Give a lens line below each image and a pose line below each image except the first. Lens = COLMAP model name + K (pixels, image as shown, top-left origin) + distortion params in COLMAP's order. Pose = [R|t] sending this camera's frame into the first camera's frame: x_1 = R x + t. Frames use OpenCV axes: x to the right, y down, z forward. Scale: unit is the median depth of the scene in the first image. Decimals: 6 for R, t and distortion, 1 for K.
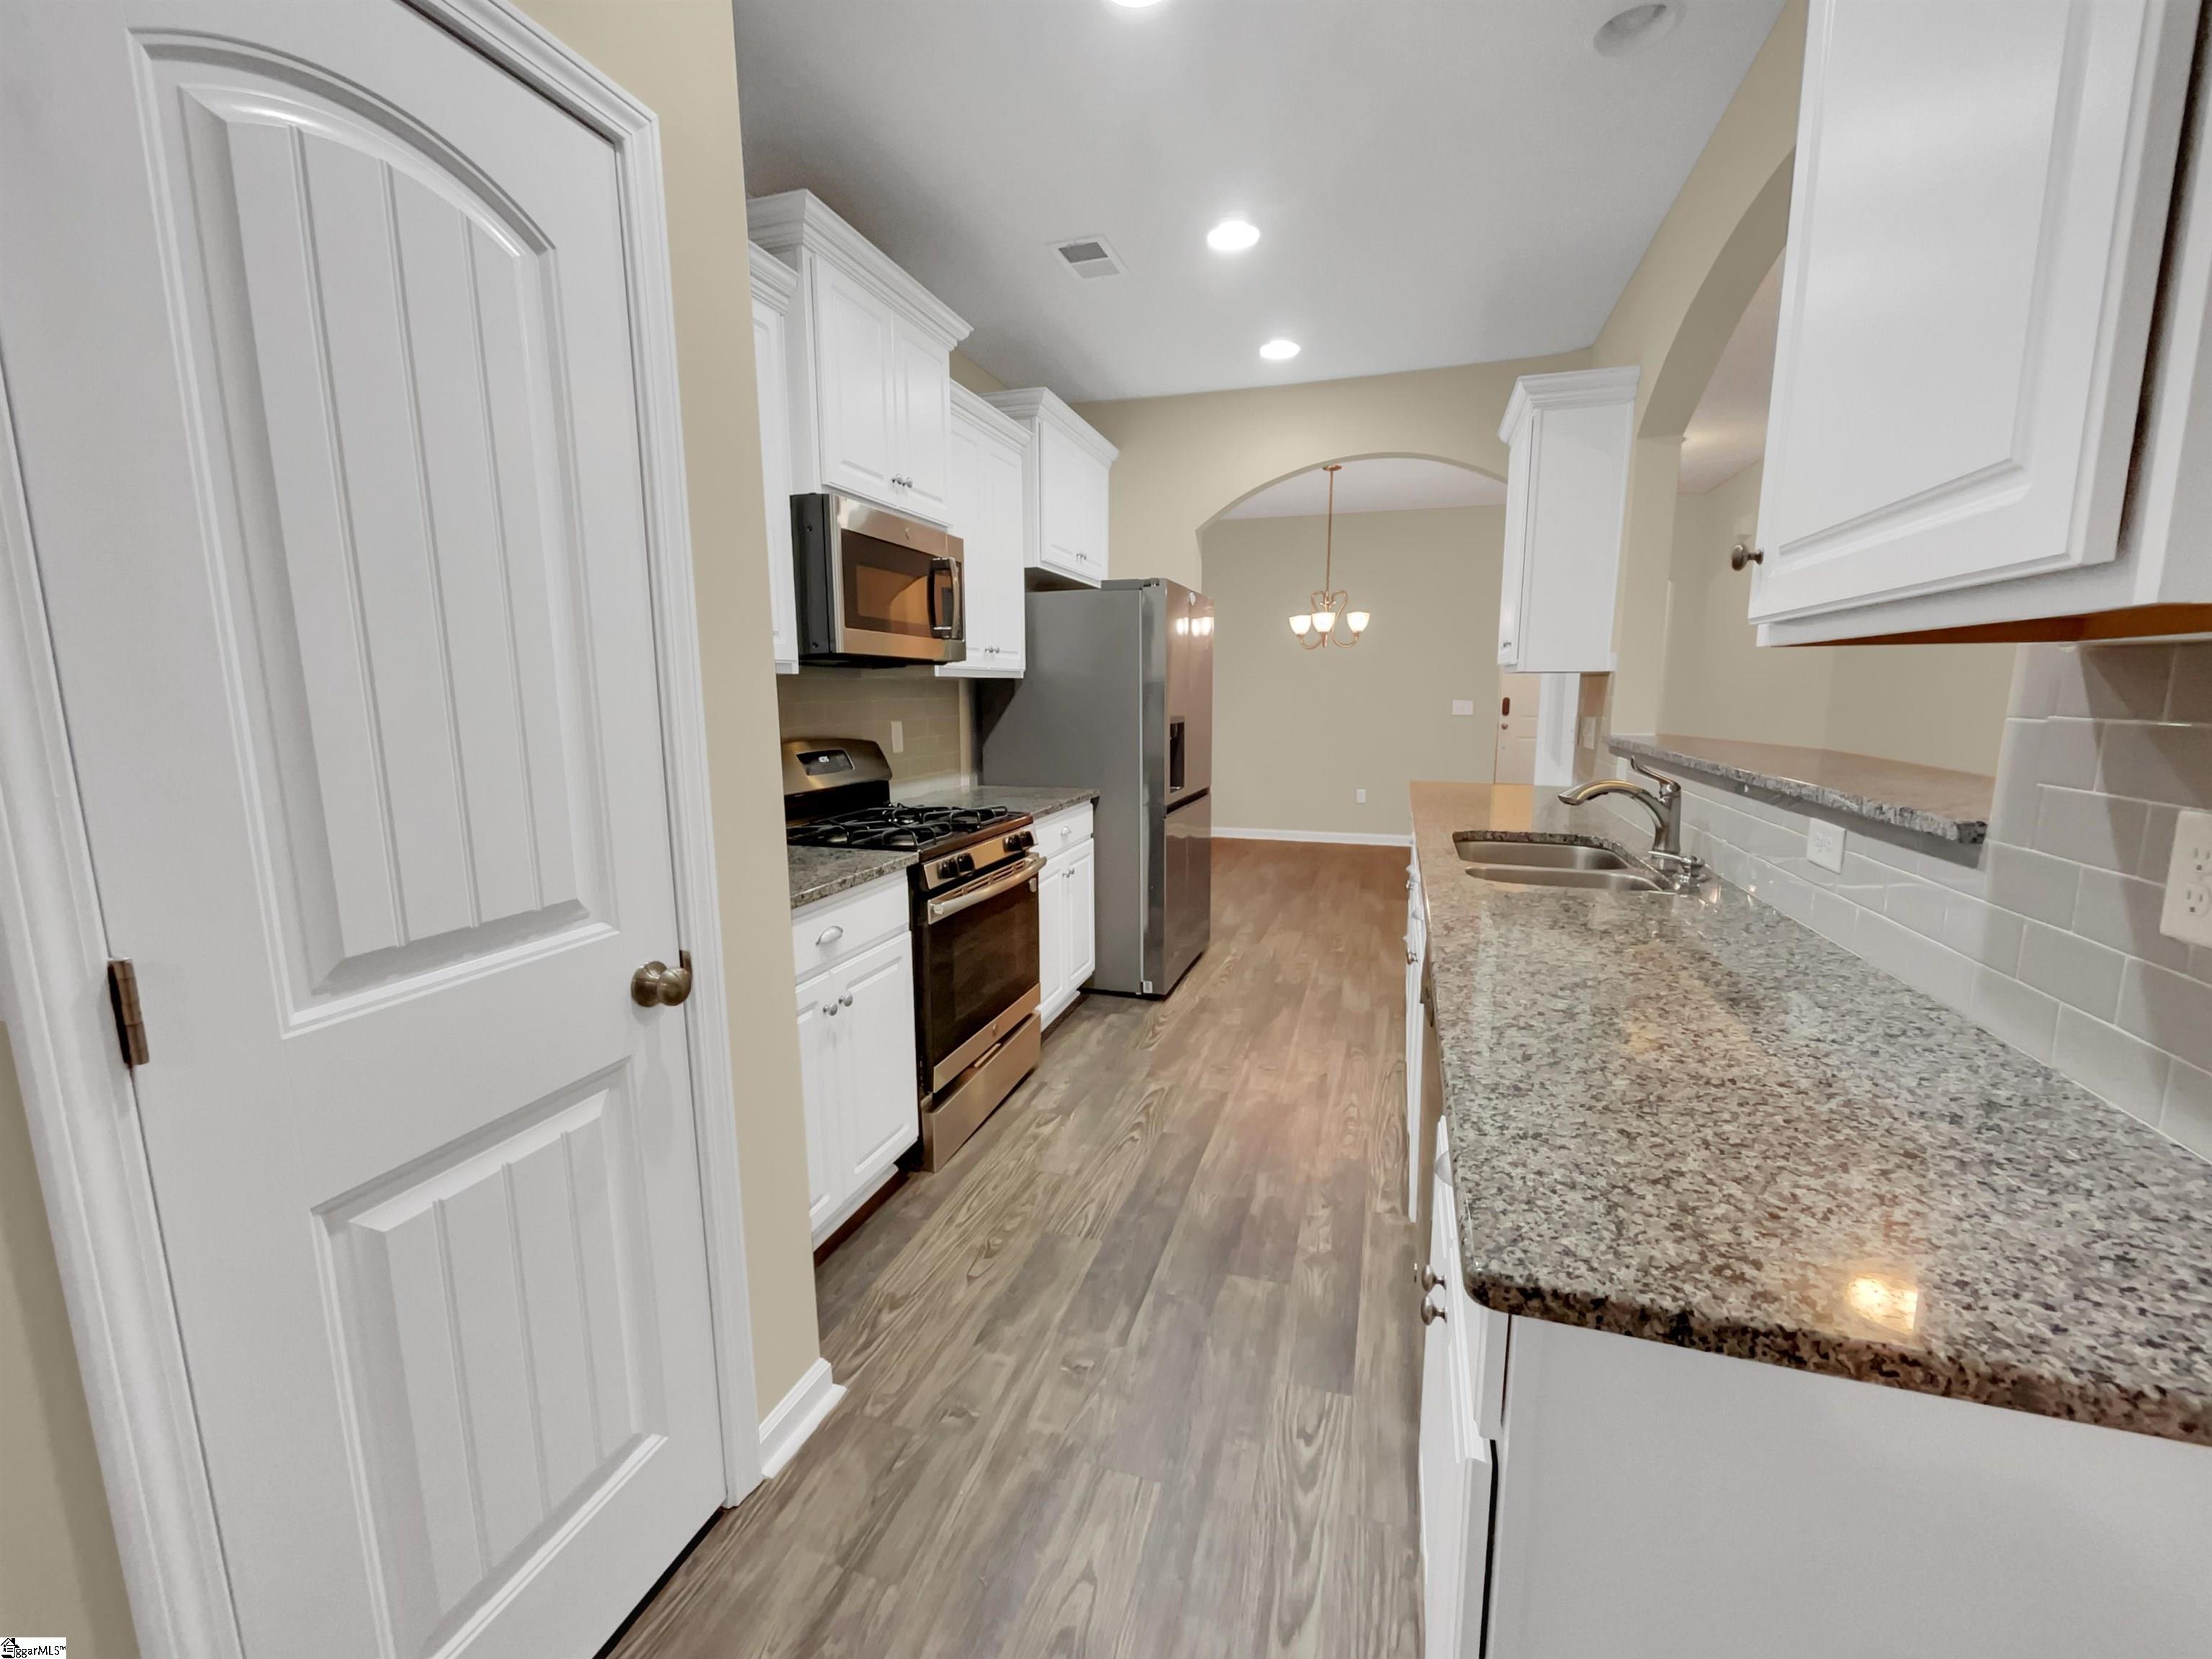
lens RADIAL K [[910.1, 0, 1104.5], [0, 910.1, 831.4], [0, 0, 1]] dist [-0.001654, 0.000774]
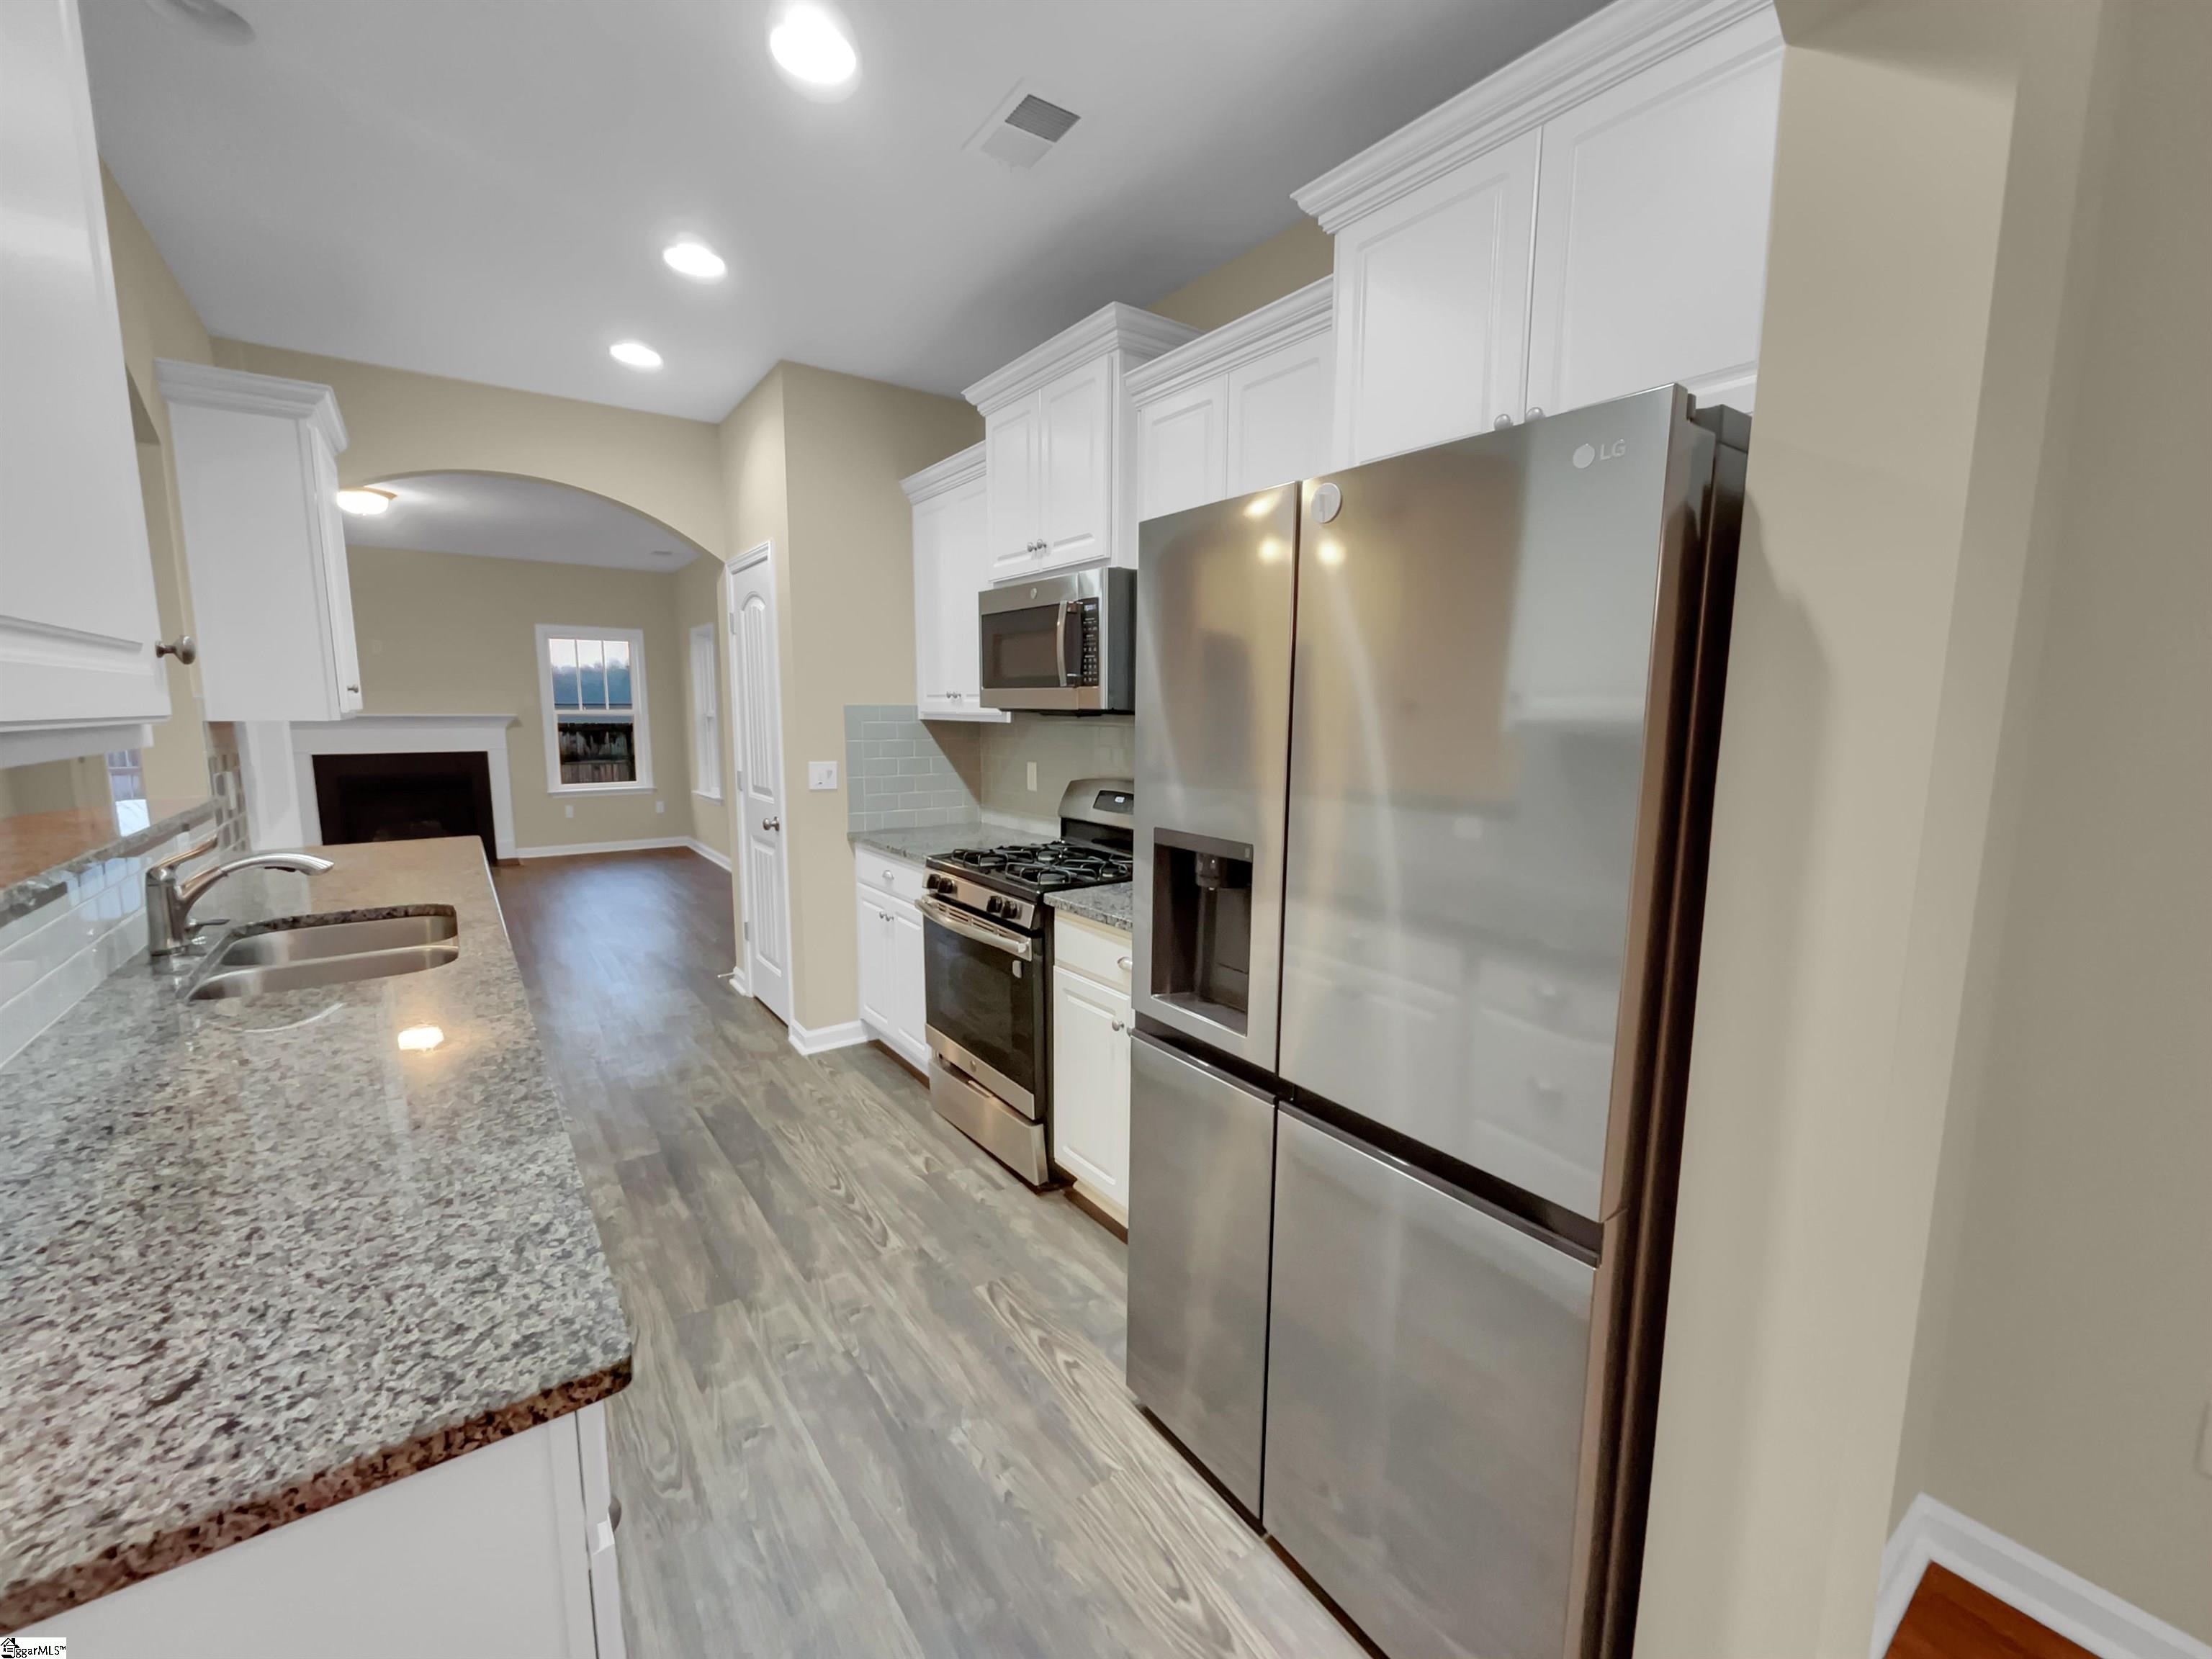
lens RADIAL K [[910.1, 0, 1104.5], [0, 910.1, 831.4], [0, 0, 1]] dist [-0.001654, 0.000774]
pose [[-0.594819, 0.106888, -0.796722, 0.633783], [-0.125448, 0.966634, 0.223341, -0.312265], [0.794011, 0.232795, -0.561563, 1.769128]]
